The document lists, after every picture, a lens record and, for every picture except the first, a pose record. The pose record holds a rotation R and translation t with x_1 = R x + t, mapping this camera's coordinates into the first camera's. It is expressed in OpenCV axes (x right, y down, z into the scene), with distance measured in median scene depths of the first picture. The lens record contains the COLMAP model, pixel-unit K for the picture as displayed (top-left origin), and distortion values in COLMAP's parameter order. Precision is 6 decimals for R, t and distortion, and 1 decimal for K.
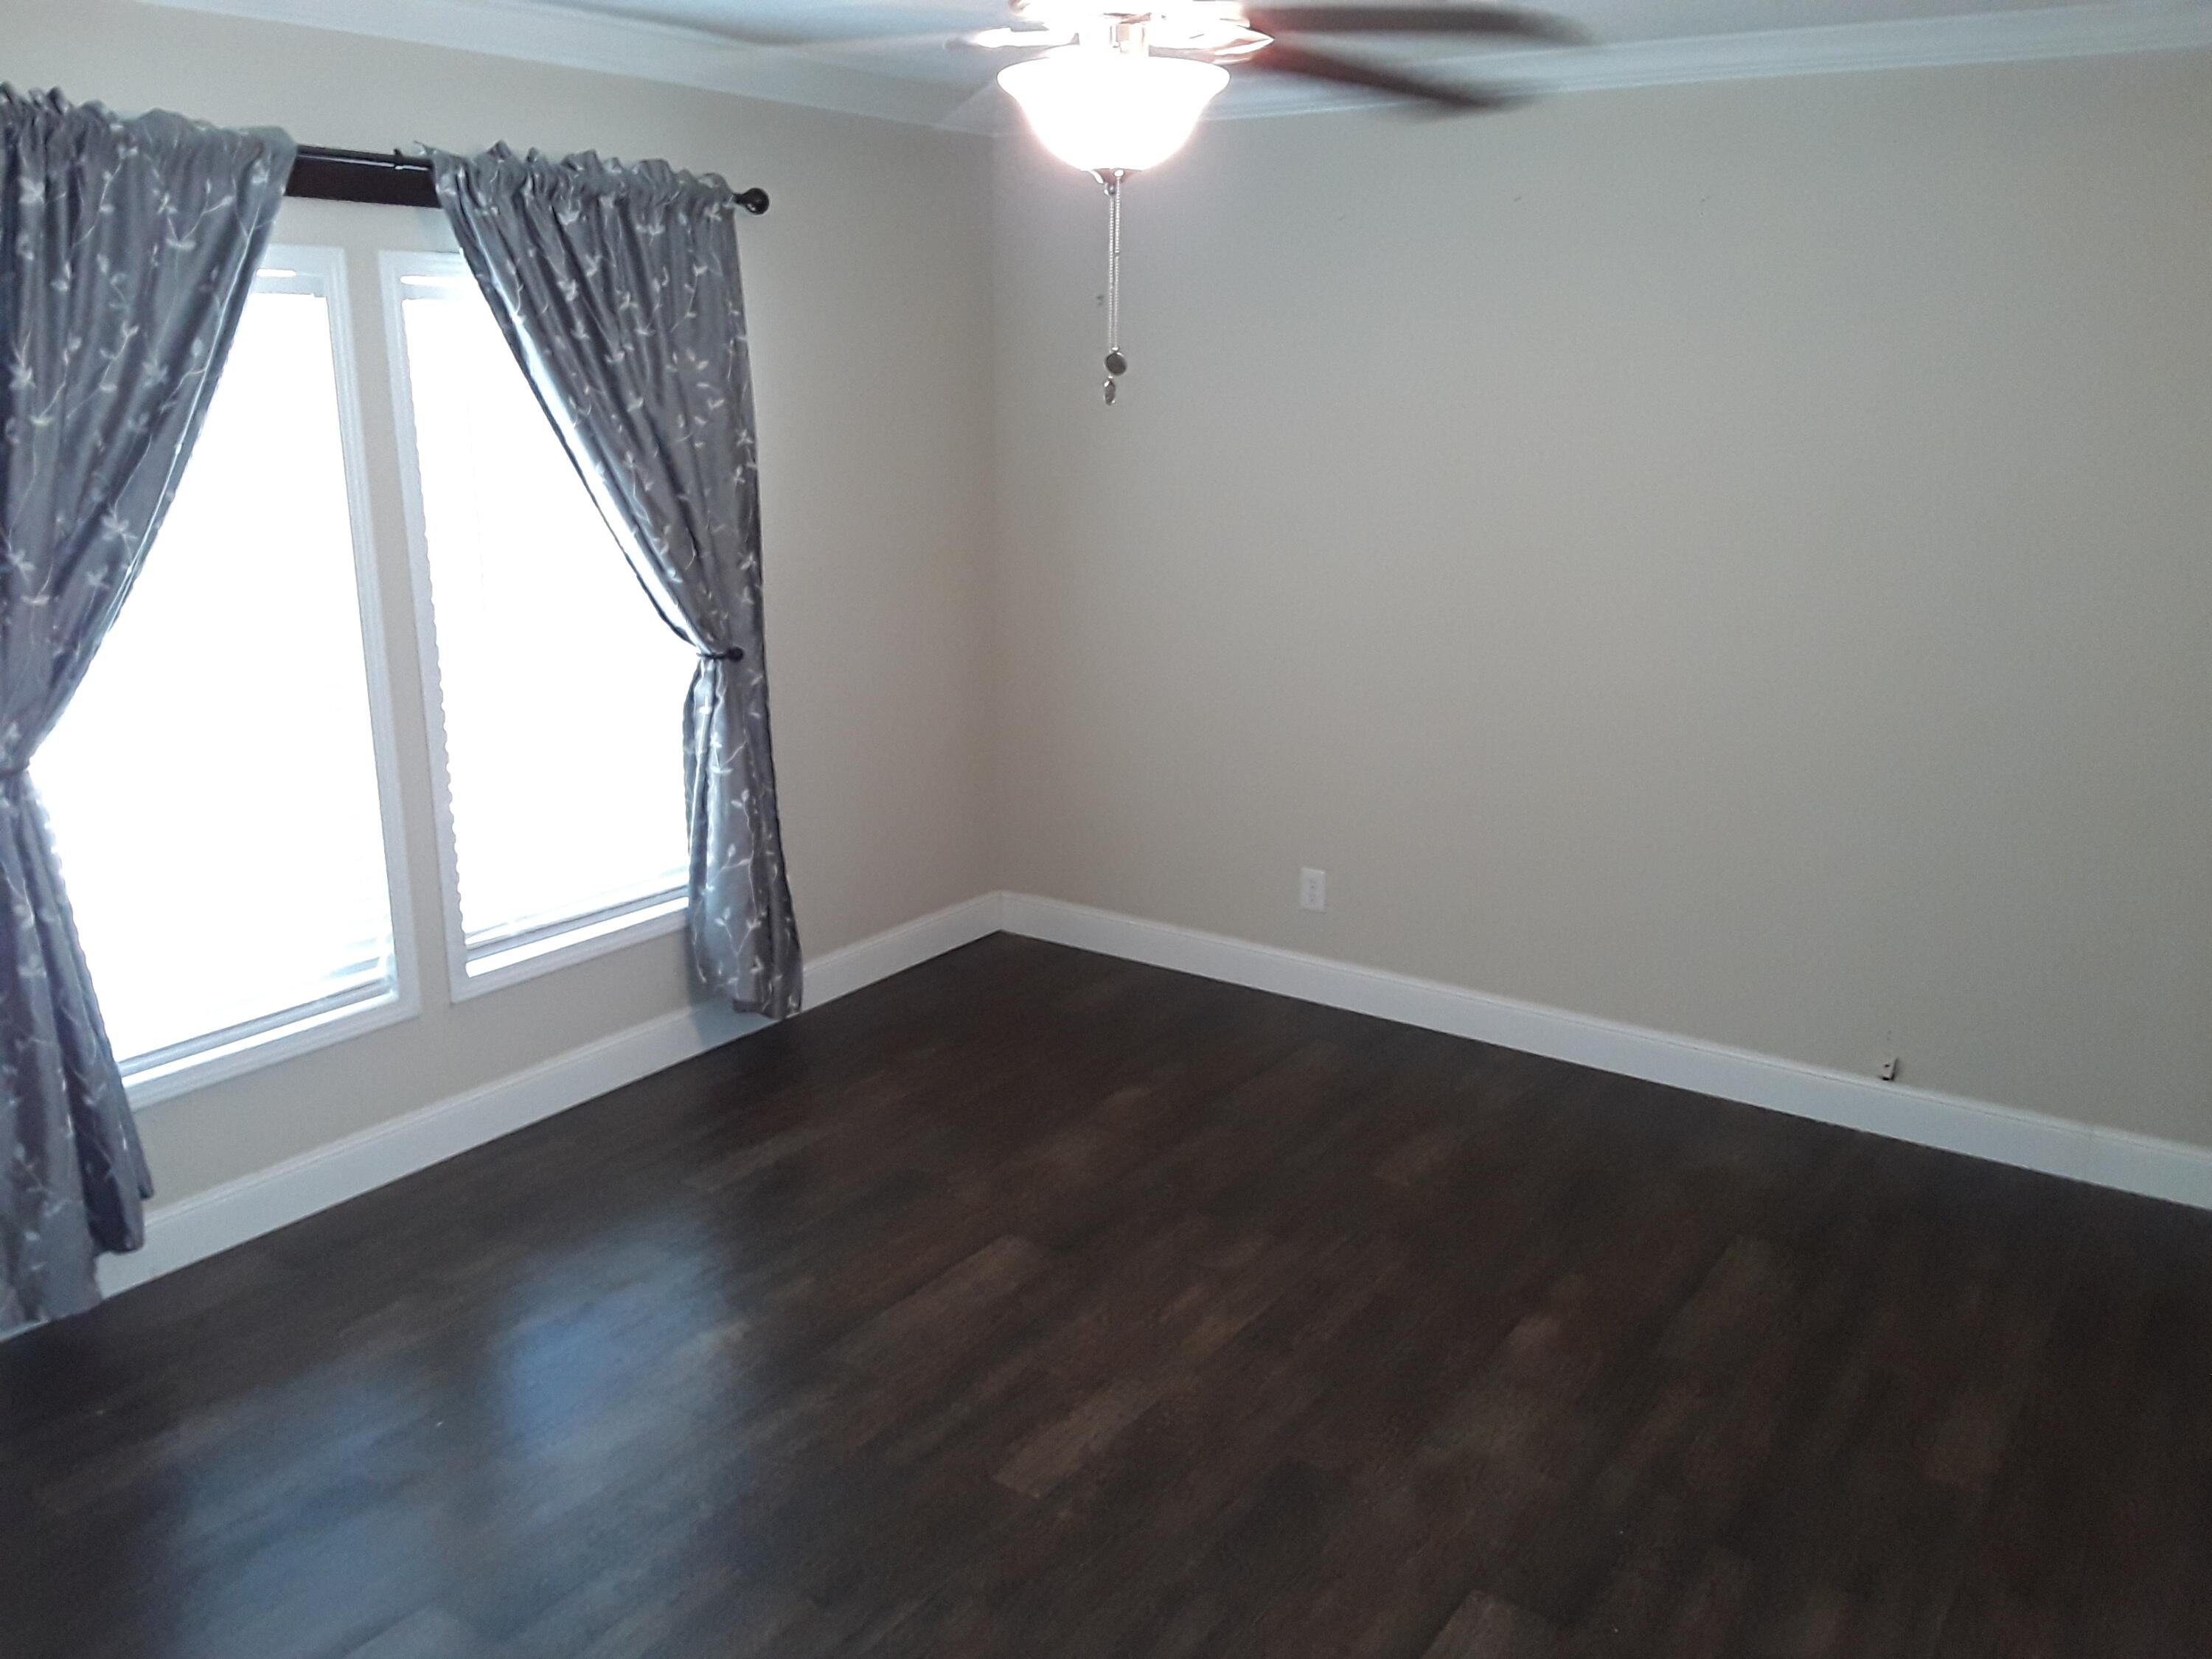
lens RADIAL K [[1756.6, 0, 1106.0], [0, 1756.6, 829.5], [0, 0, 1]] dist [-0.037280, -0.002089]
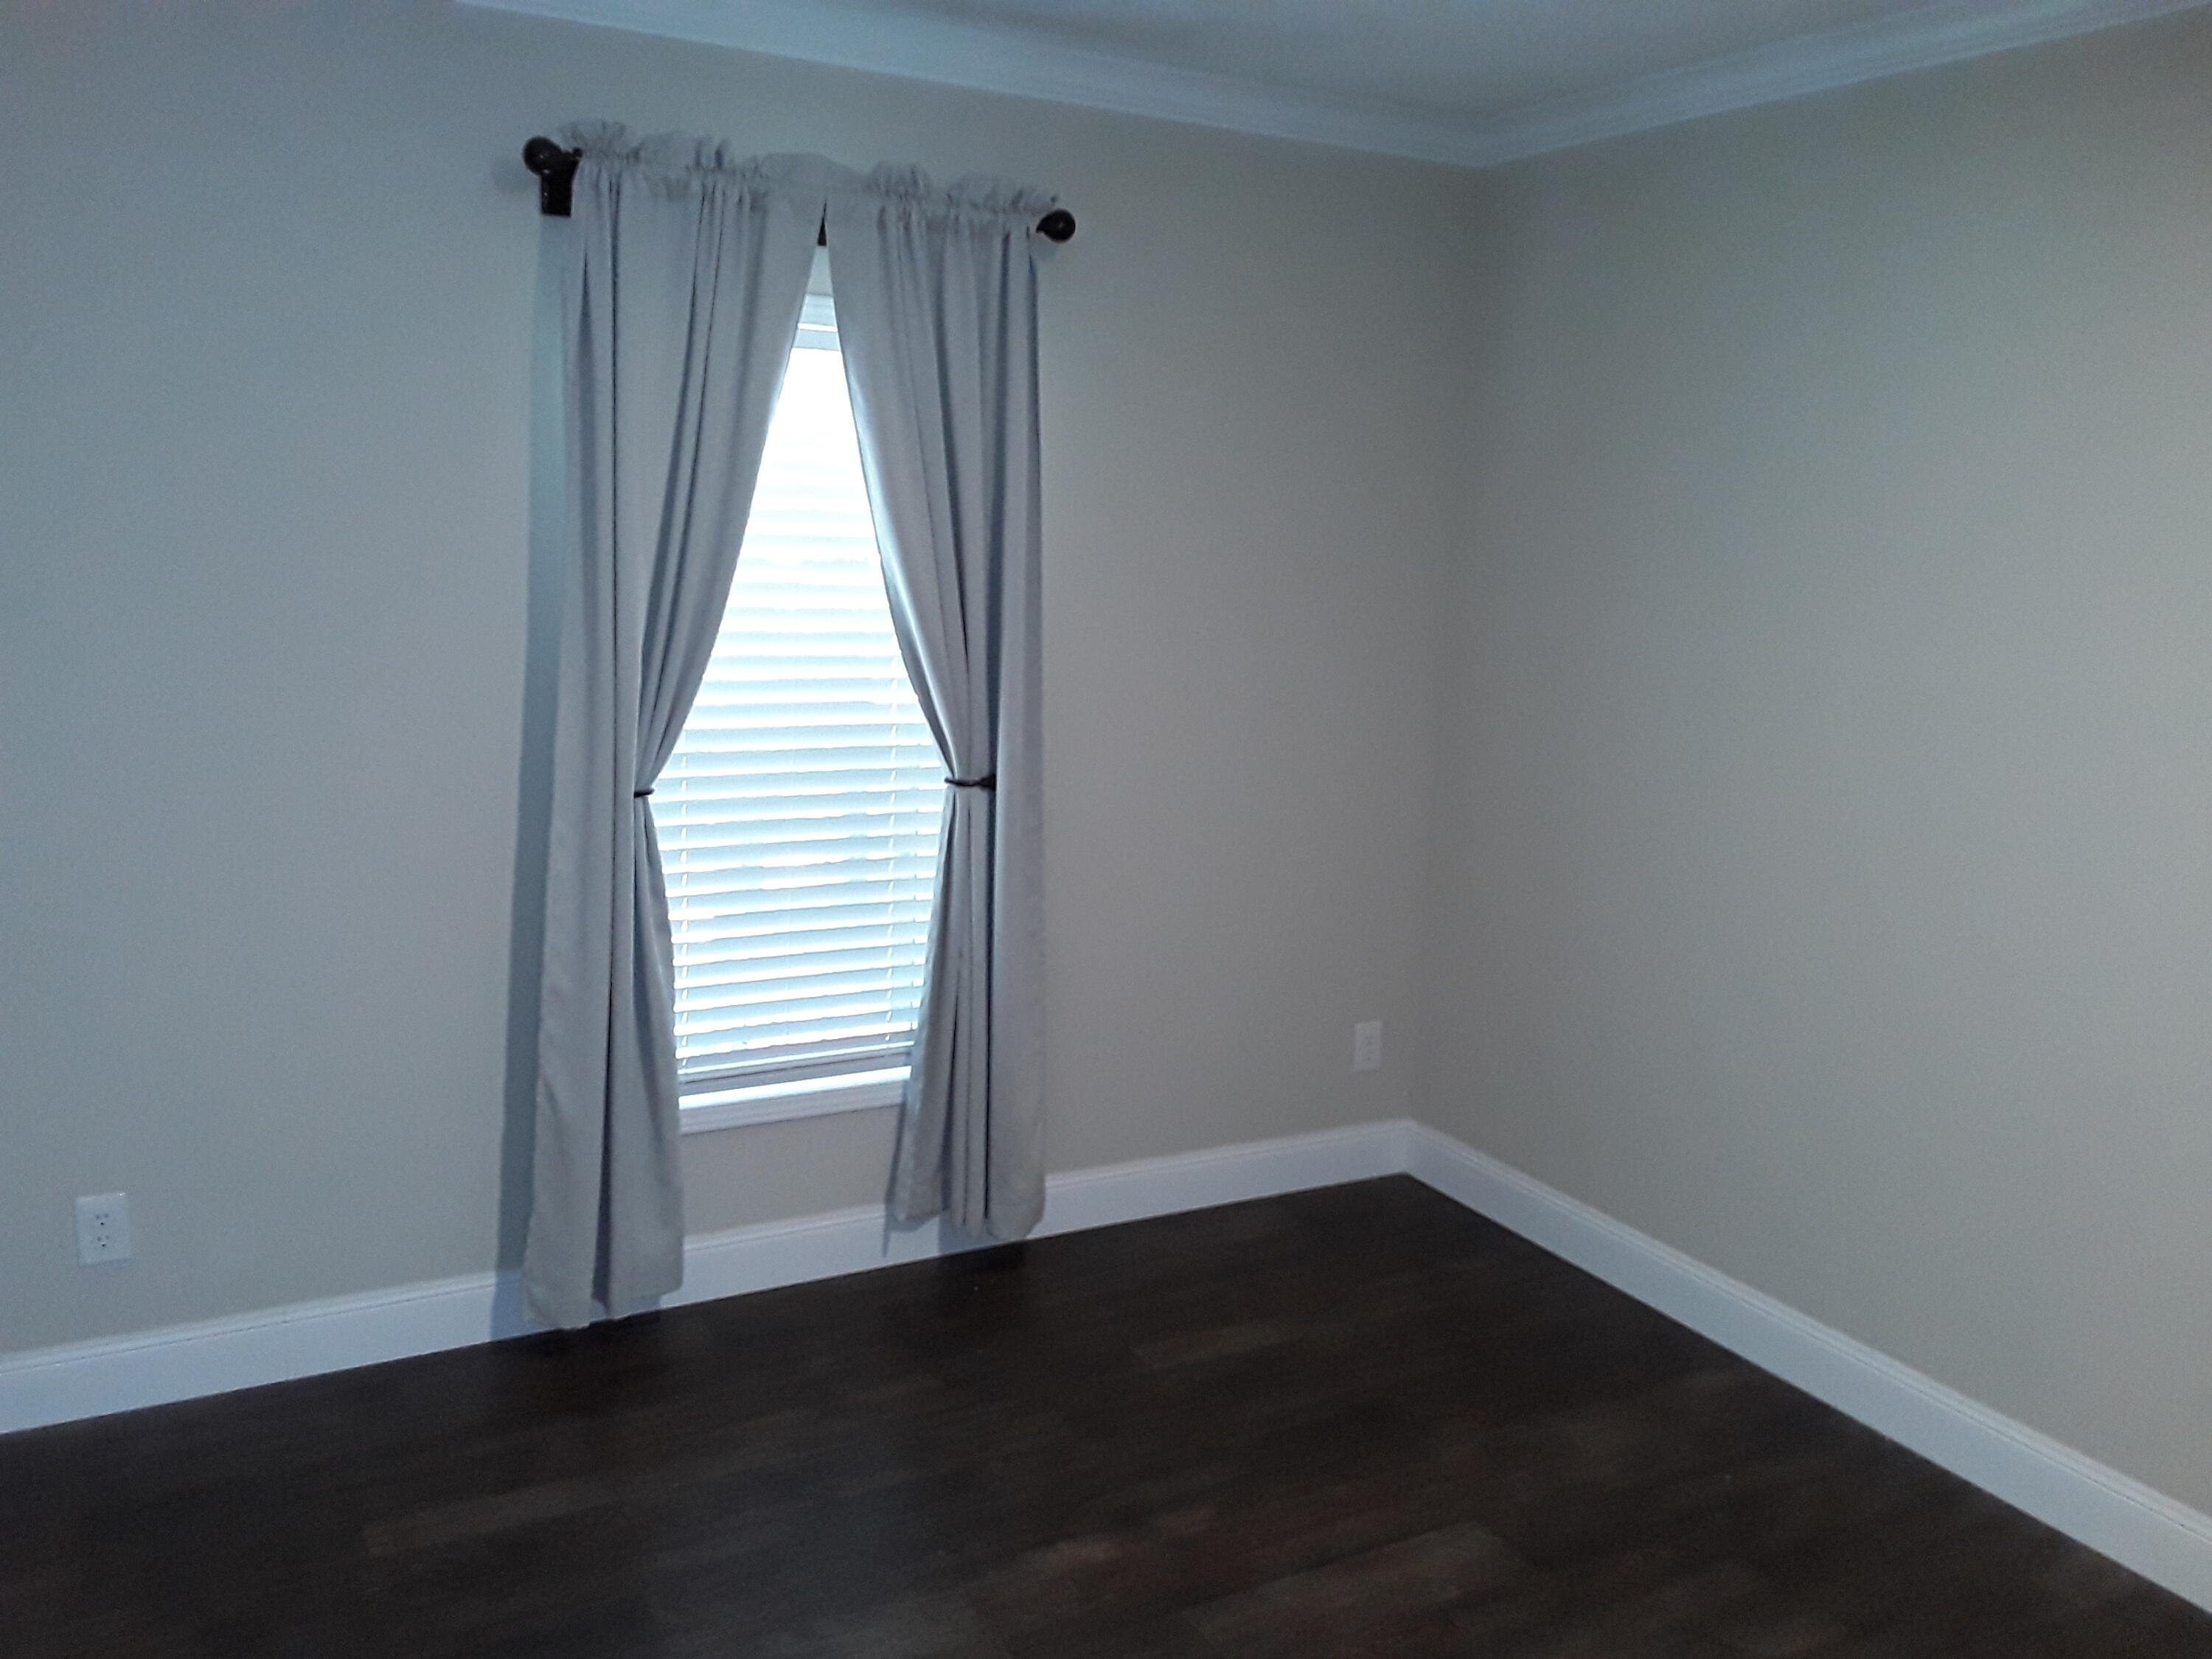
lens RADIAL K [[1836.3, 0, 1106.0], [0, 1836.3, 829.5], [0, 0, 1]] dist [0.063003, -0.003178]
pose [[0.901381, 0.140385, -0.409638, 0.172869], [-0.163349, 0.986336, -0.021416, -0.065244], [0.401034, 0.086219, 0.911997, 0.230264]]
